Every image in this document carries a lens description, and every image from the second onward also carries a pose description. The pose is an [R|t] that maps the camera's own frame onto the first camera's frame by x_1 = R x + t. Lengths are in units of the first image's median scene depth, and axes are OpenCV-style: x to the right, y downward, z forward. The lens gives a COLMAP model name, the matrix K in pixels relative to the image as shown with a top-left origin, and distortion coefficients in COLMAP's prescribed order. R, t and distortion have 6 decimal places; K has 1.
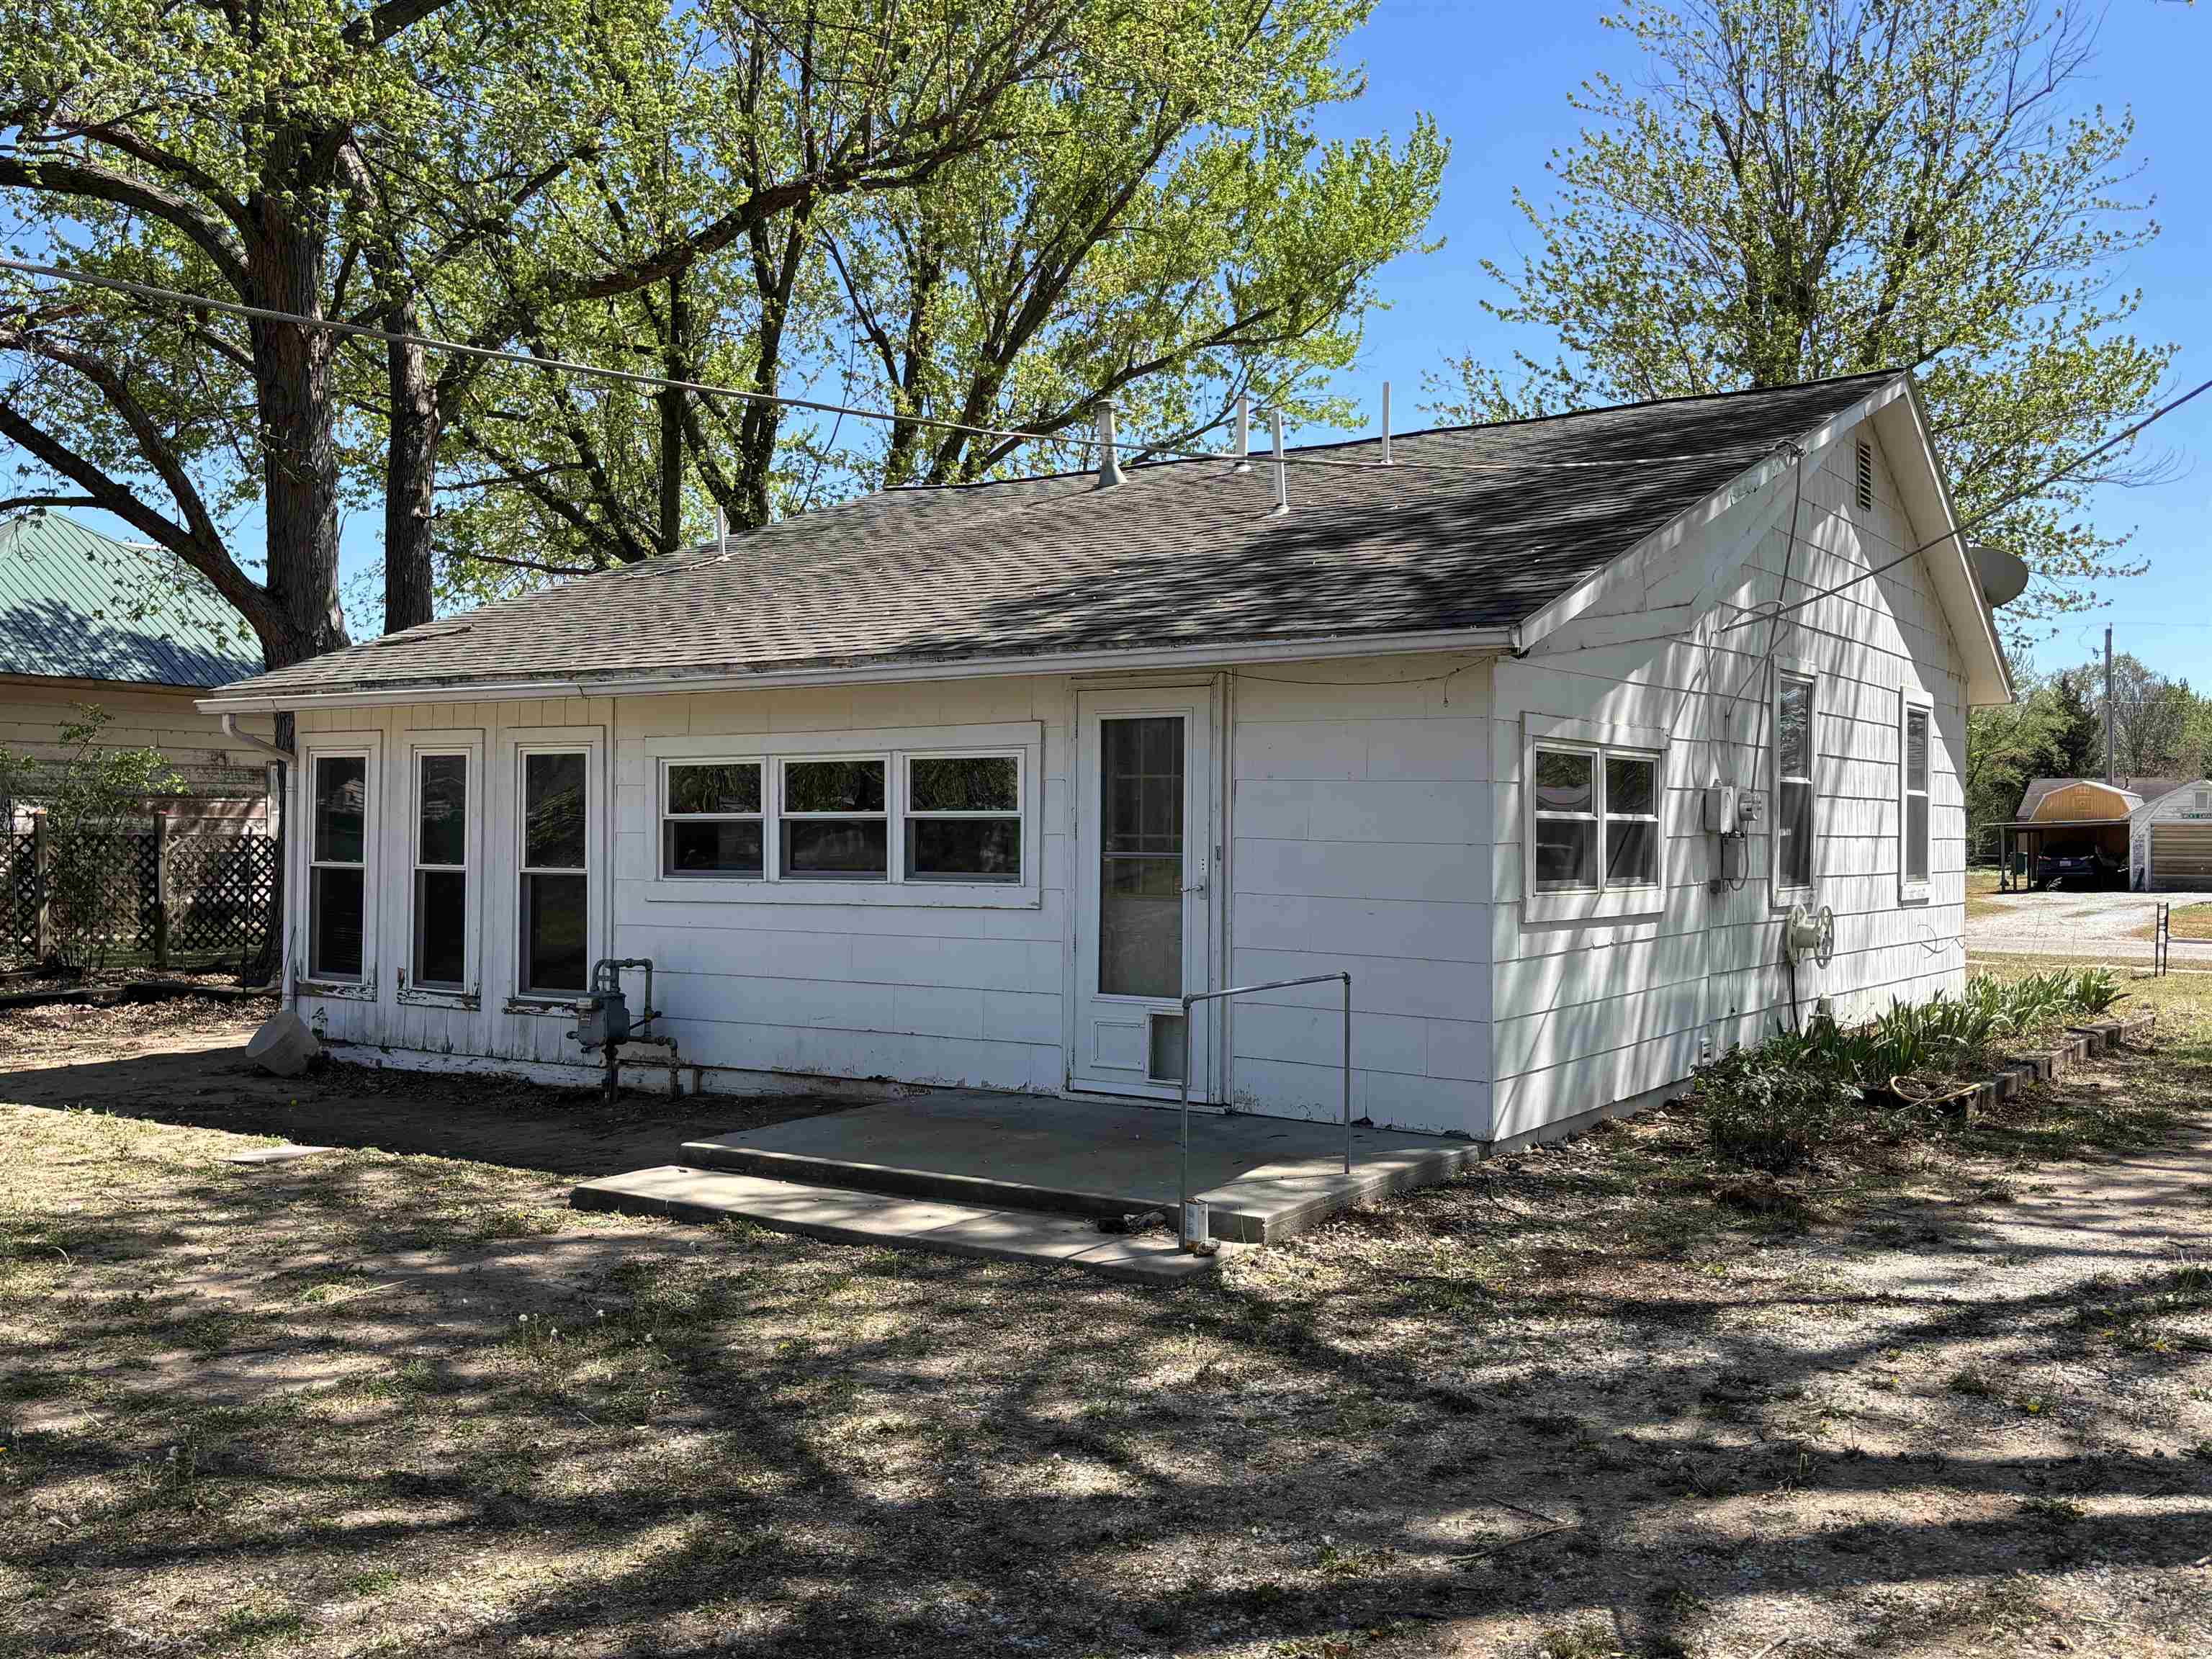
lens RADIAL K [[2076.7, 0, 1106.2], [0, 2076.7, 831.0], [0, 0, 1]] dist [0.001134, 0.000000]
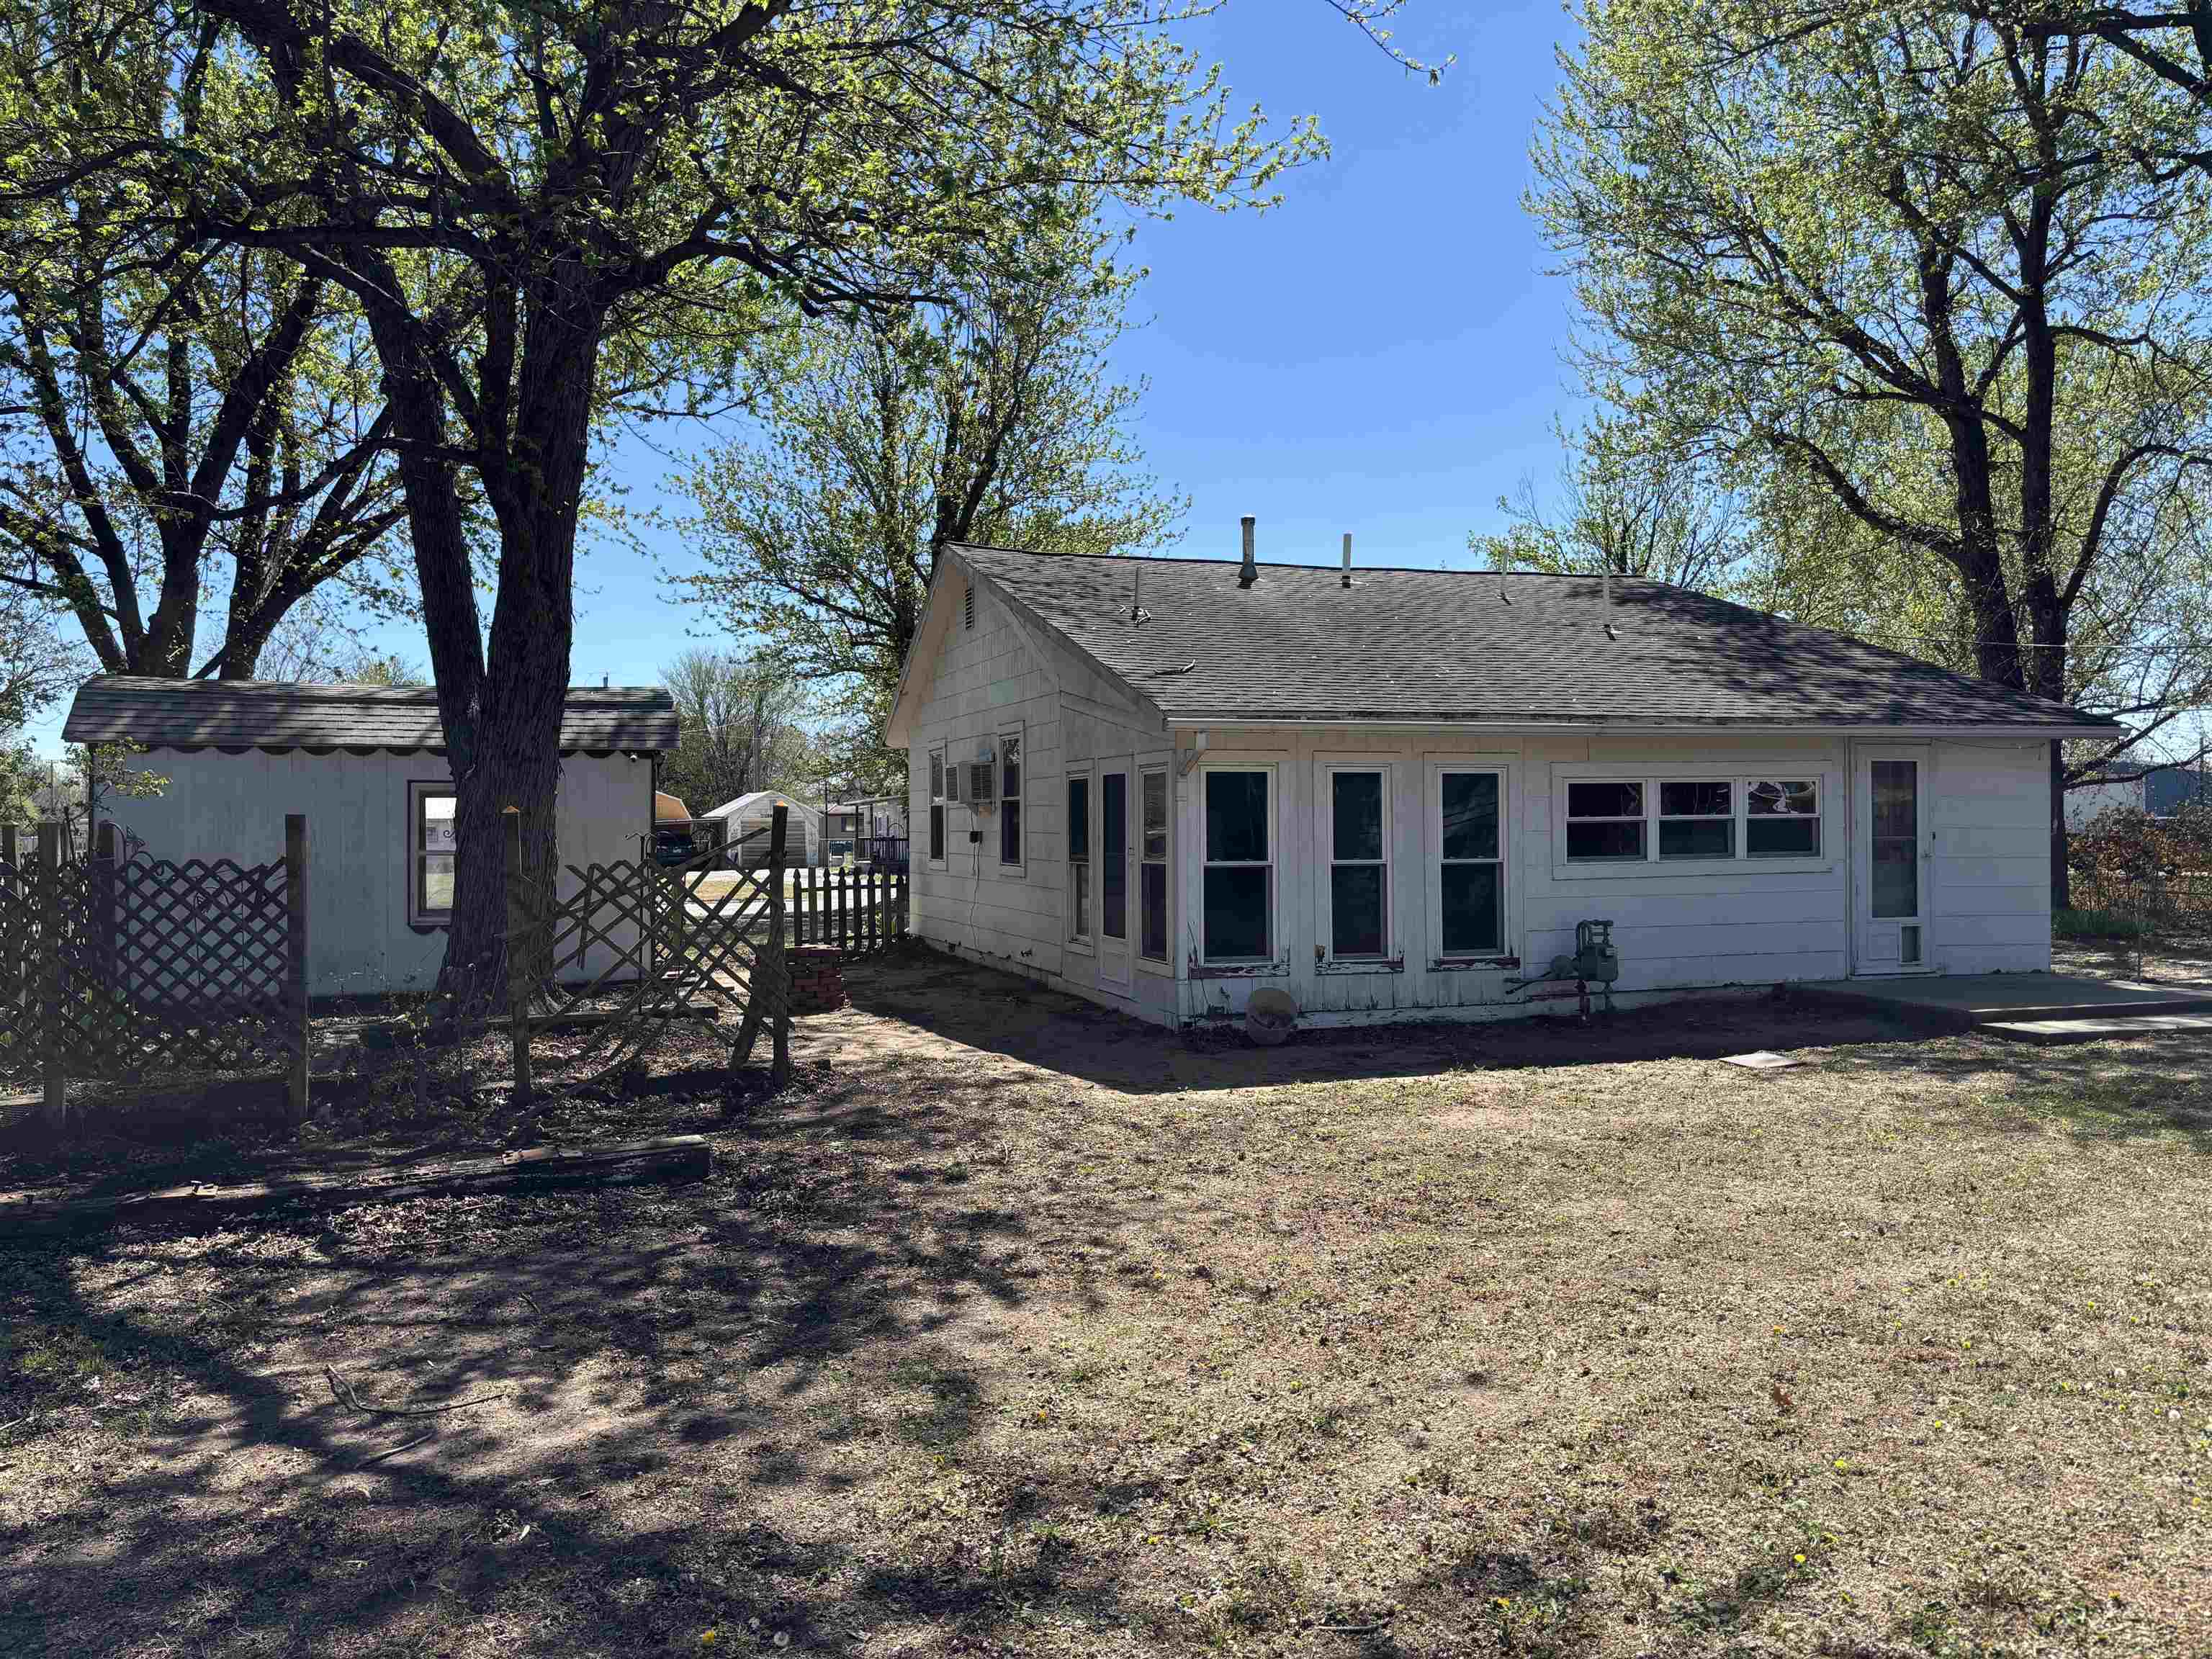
lens RADIAL K [[1668.6, 0, 1105.7], [0, 1668.6, 823.5], [0, 0, 1]] dist [0.064130, -0.006279]
pose [[0.633095, -0.005801, 0.774052, -1.288781], [0.014850, 0.999879, -0.004653, -0.003487], [-0.773931, 0.014441, 0.633105, 0.516866]]
